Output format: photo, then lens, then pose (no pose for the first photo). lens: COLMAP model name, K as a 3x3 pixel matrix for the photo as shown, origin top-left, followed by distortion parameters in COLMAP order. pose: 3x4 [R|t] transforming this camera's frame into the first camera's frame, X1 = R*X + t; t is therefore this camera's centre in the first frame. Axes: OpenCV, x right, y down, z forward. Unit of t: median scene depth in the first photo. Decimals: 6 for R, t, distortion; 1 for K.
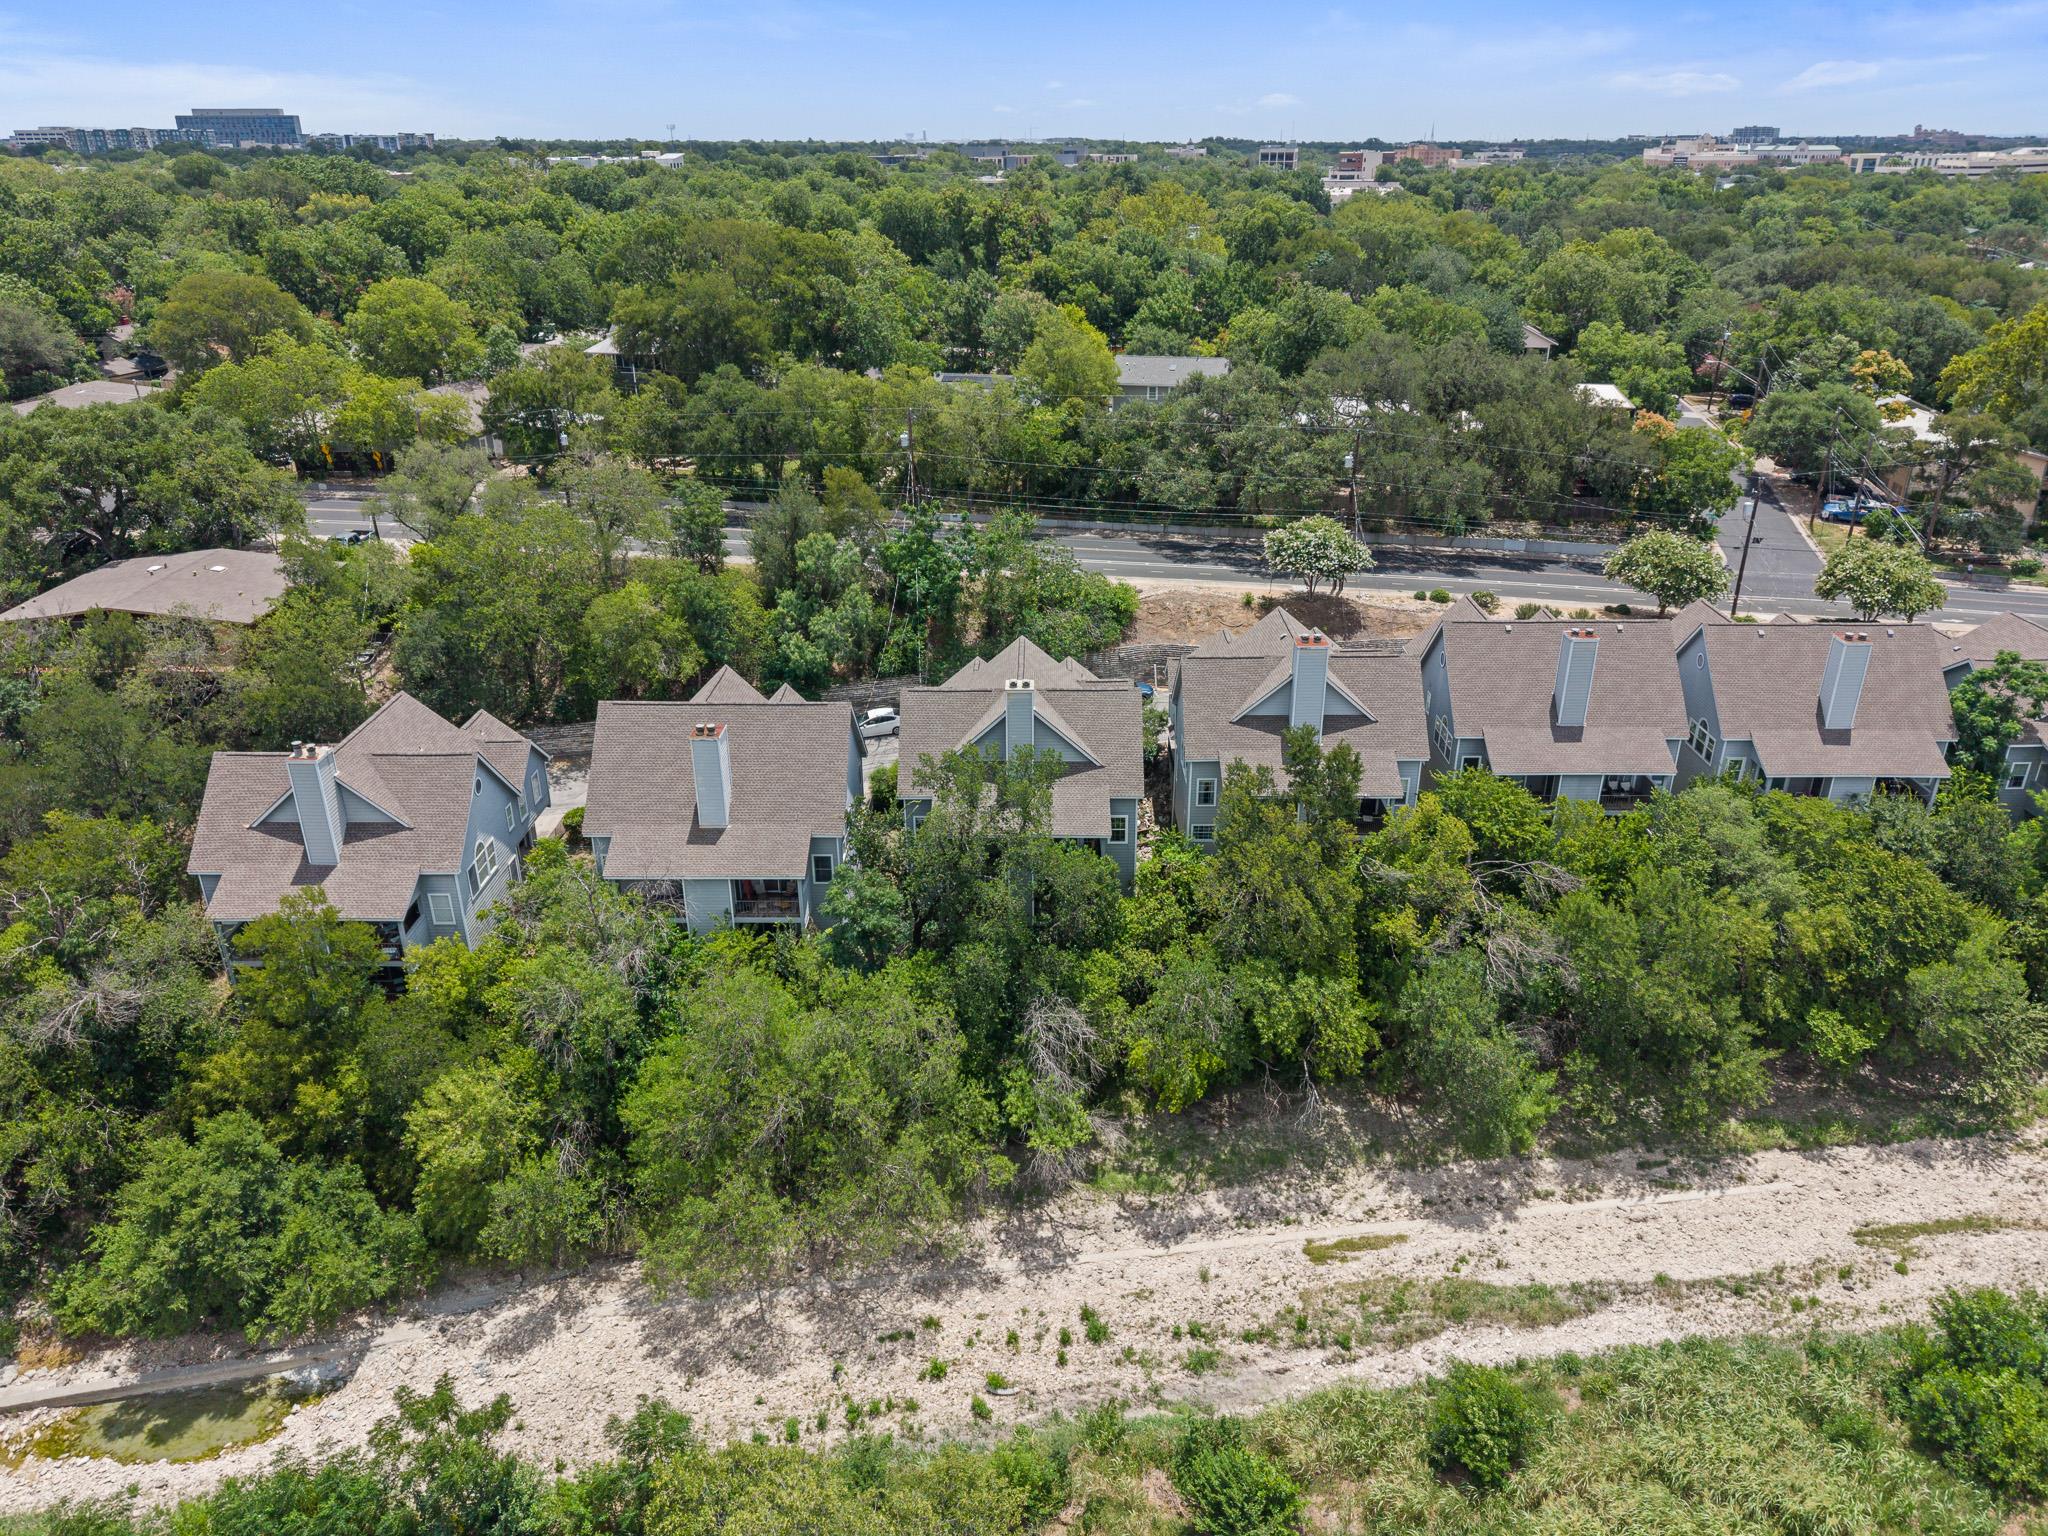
lens RADIAL K [[1408.2, 0, 1032.6], [0, 1408.2, 766.4], [0, 0, 1]] dist [0.001096, 0.000982]
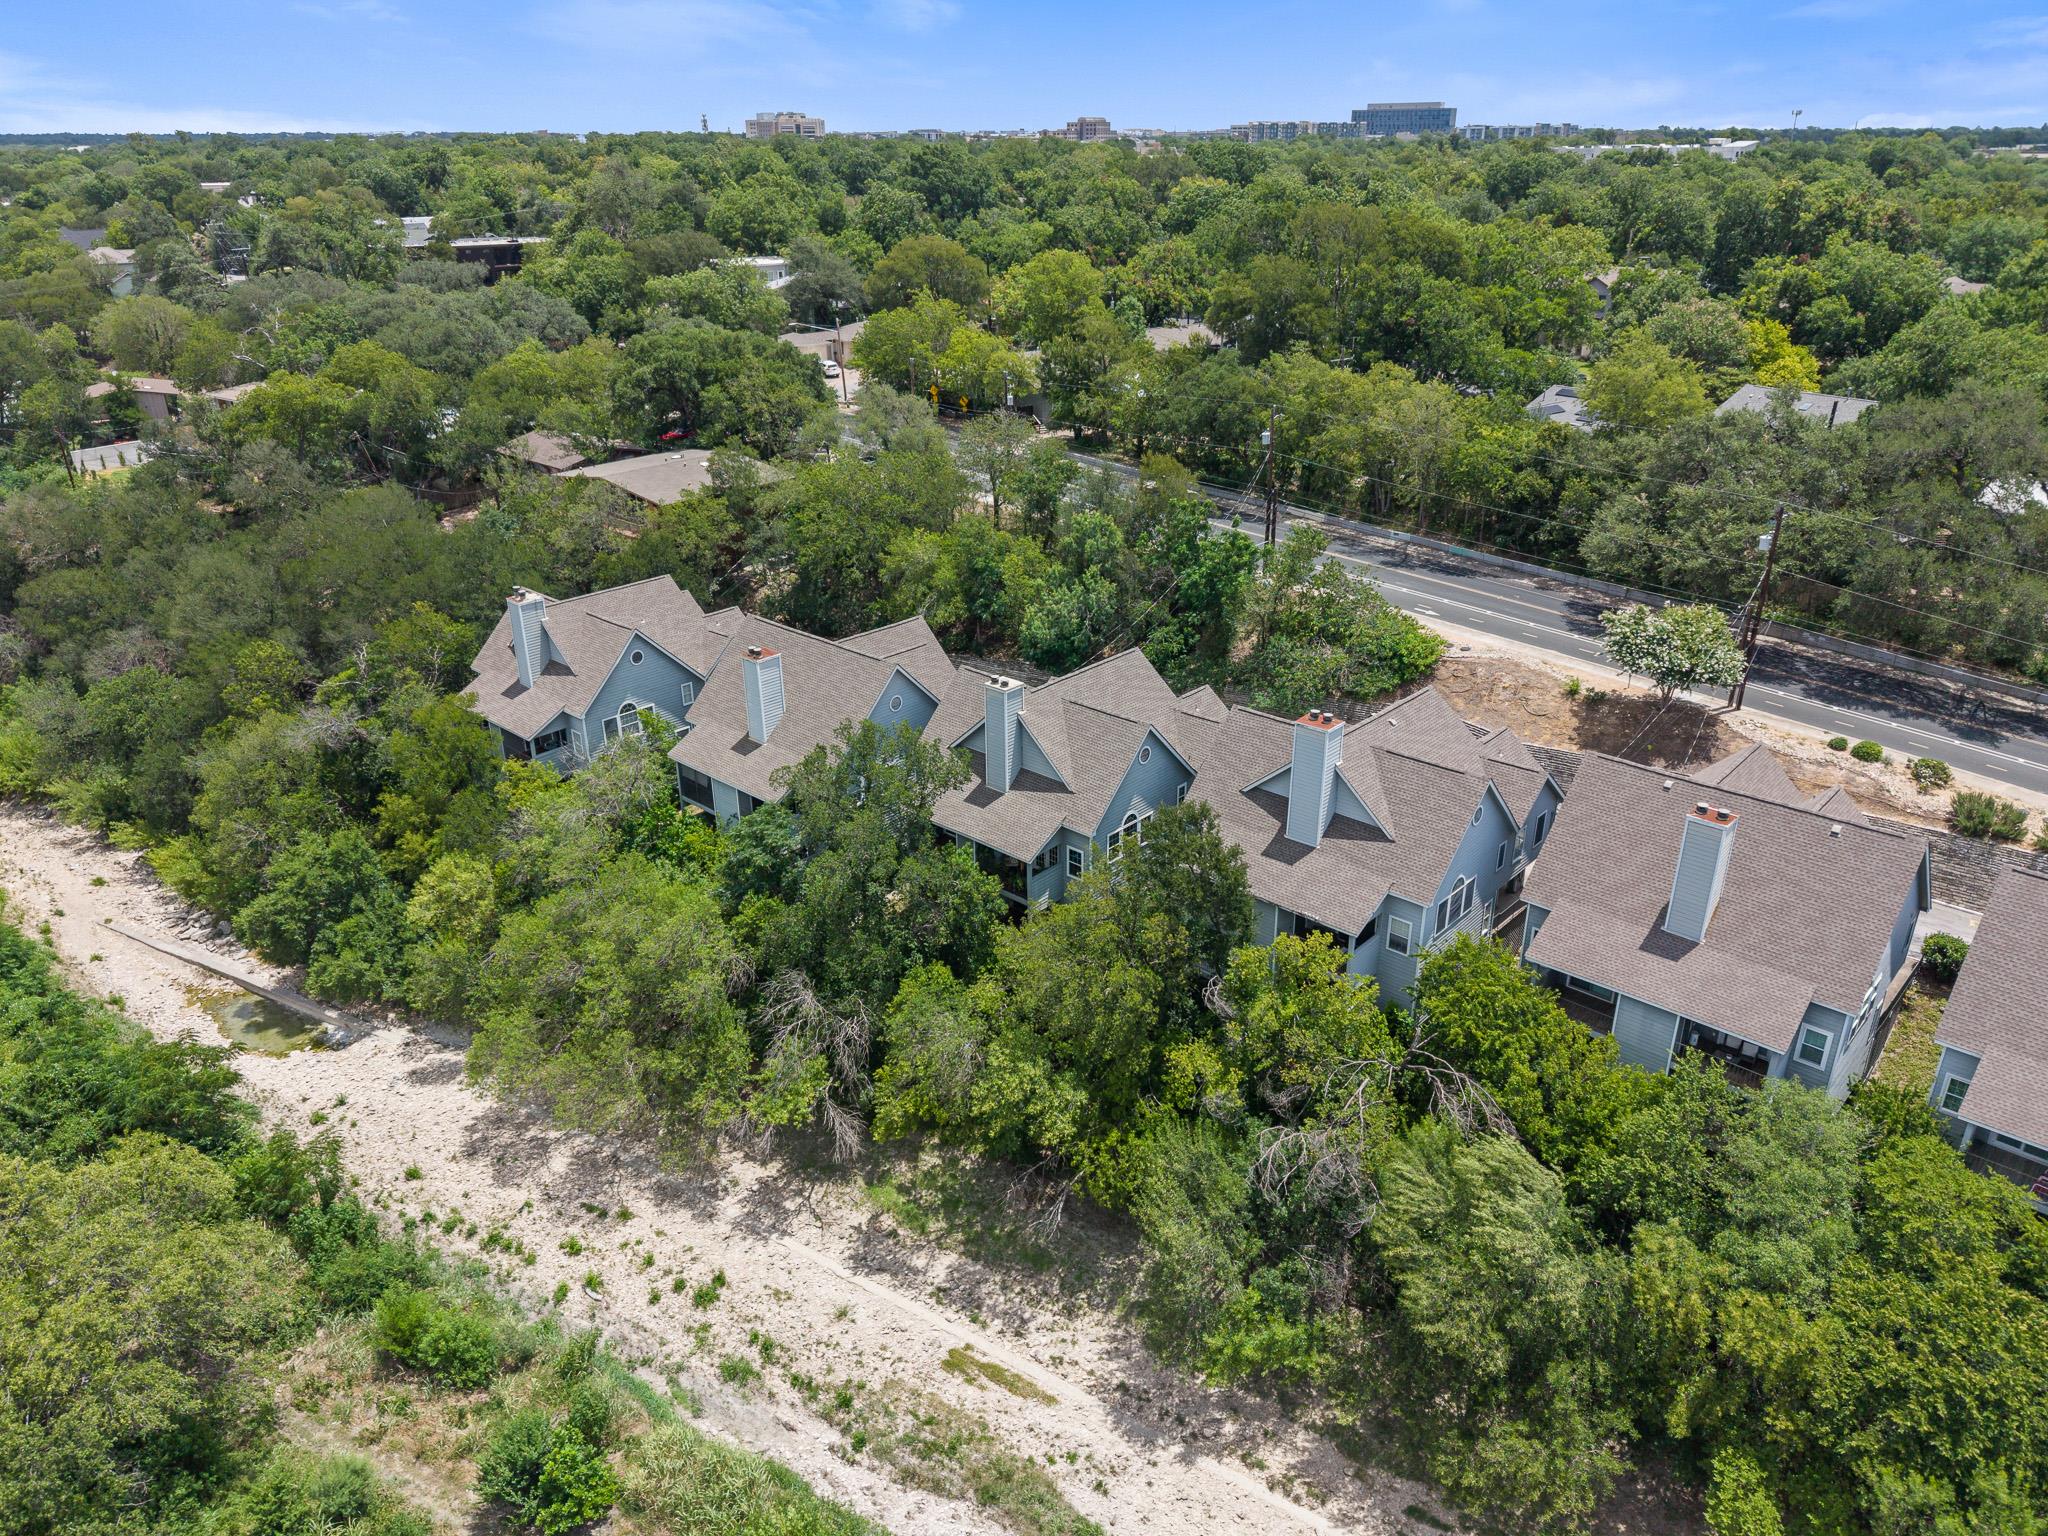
lens RADIAL K [[1420.4, 0, 1019.2], [0, 1420.4, 764.8], [0, 0, 1]] dist [0.000482, -0.001354]
pose [[0.741154, 0.266709, -0.616081, 0.665536], [-0.265807, 0.959283, 0.095515, -0.107865], [0.616471, 0.092967, 0.781870, 0.280766]]
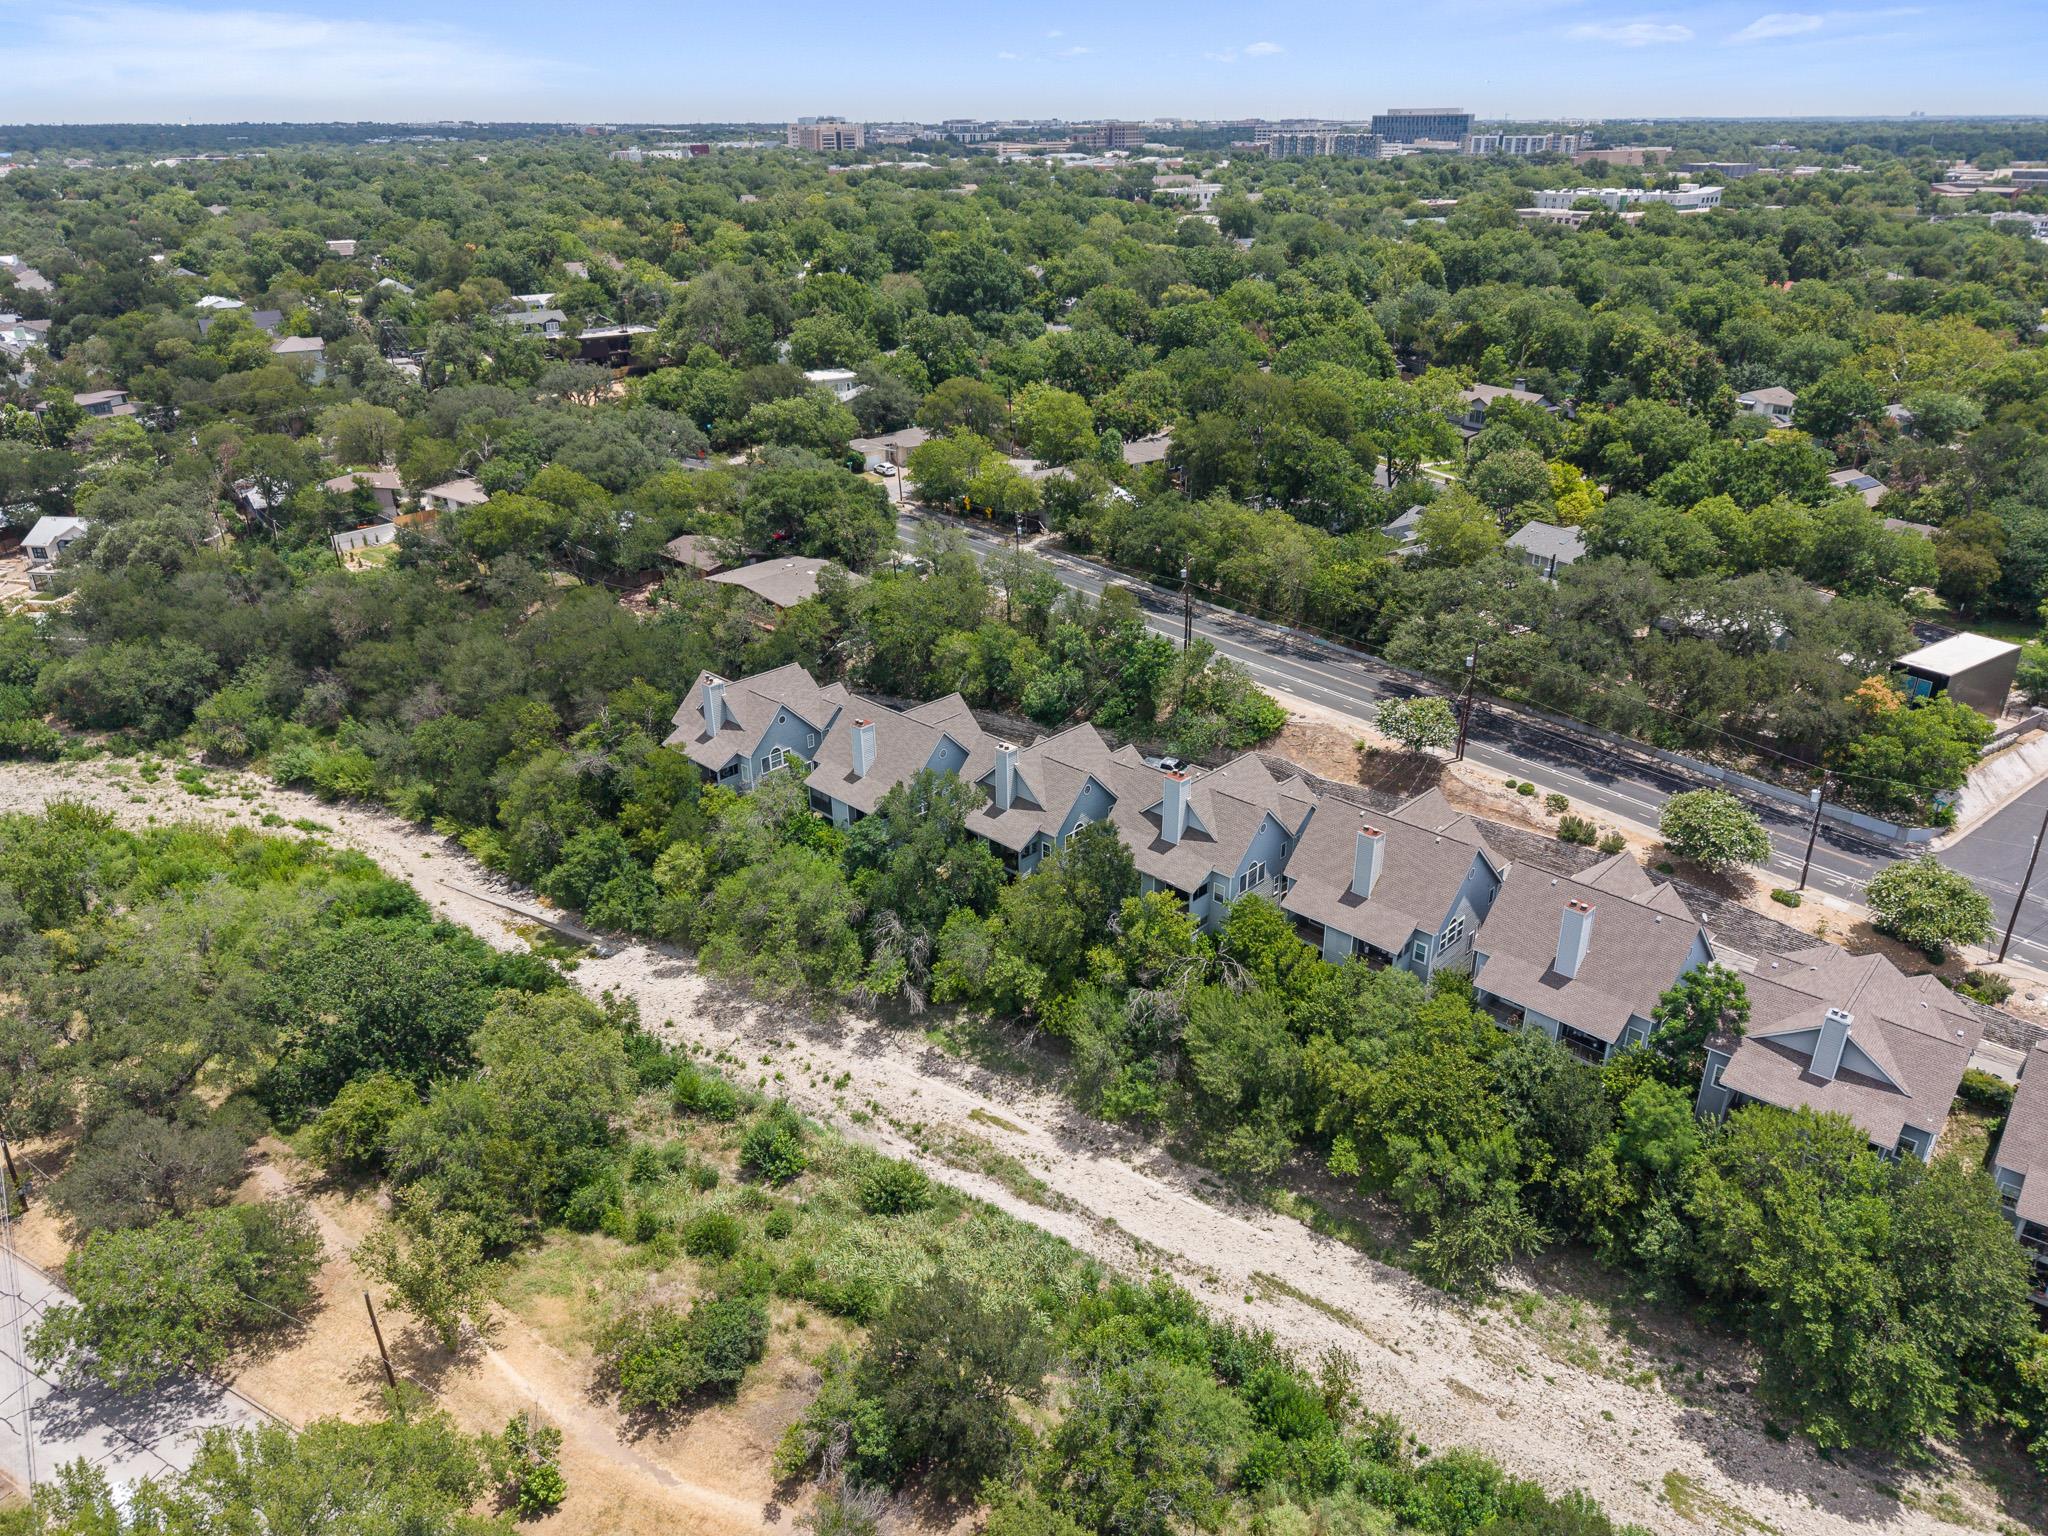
lens RADIAL K [[1378.1, 0, 1024.0], [0, 1378.1, 768.0], [0, 0, 1]] dist [0.033076, -0.000301]
pose [[0.728610, 0.284000, -0.623275, 1.124899], [-0.272533, 0.955057, 0.116587, -0.251061], [0.628373, 0.084916, 0.773263, -0.267886]]
